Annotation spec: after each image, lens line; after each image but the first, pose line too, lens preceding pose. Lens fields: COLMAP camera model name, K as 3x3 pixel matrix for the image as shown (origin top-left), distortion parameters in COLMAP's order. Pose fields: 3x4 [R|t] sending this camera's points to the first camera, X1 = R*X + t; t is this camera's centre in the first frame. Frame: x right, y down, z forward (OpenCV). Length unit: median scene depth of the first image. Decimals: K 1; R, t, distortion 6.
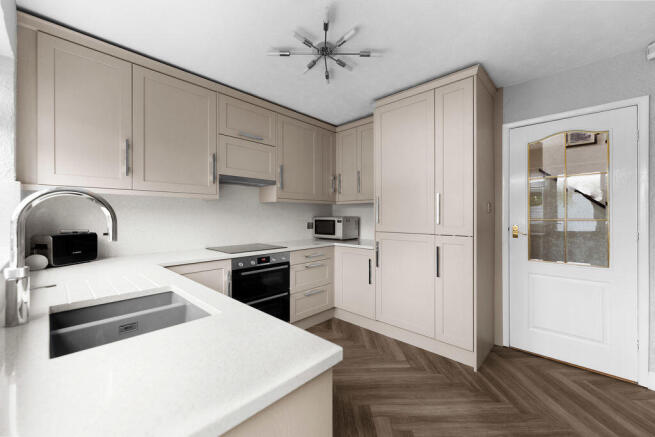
lens RADIAL K [[265.1, 0, 326.9], [0, 265.1, 214.0], [0, 0, 1]] dist [0.000691, -0.000008]
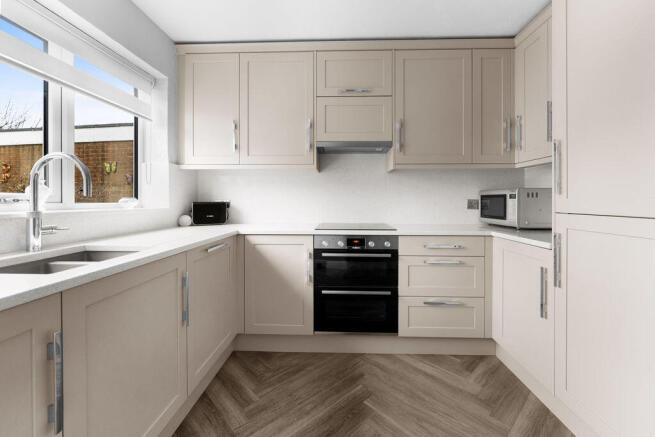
lens RADIAL K [[275.1, 0, 328.9], [0, 275.1, 200.9], [0, 0, 1]] dist [-0.000794, -0.000071]
pose [[0.660534, 0.002887, -0.750790, 0.273489], [0.000431, 0.999991, 0.004224, 0.040989], [0.750796, -0.003113, 0.660527, 0.343734]]
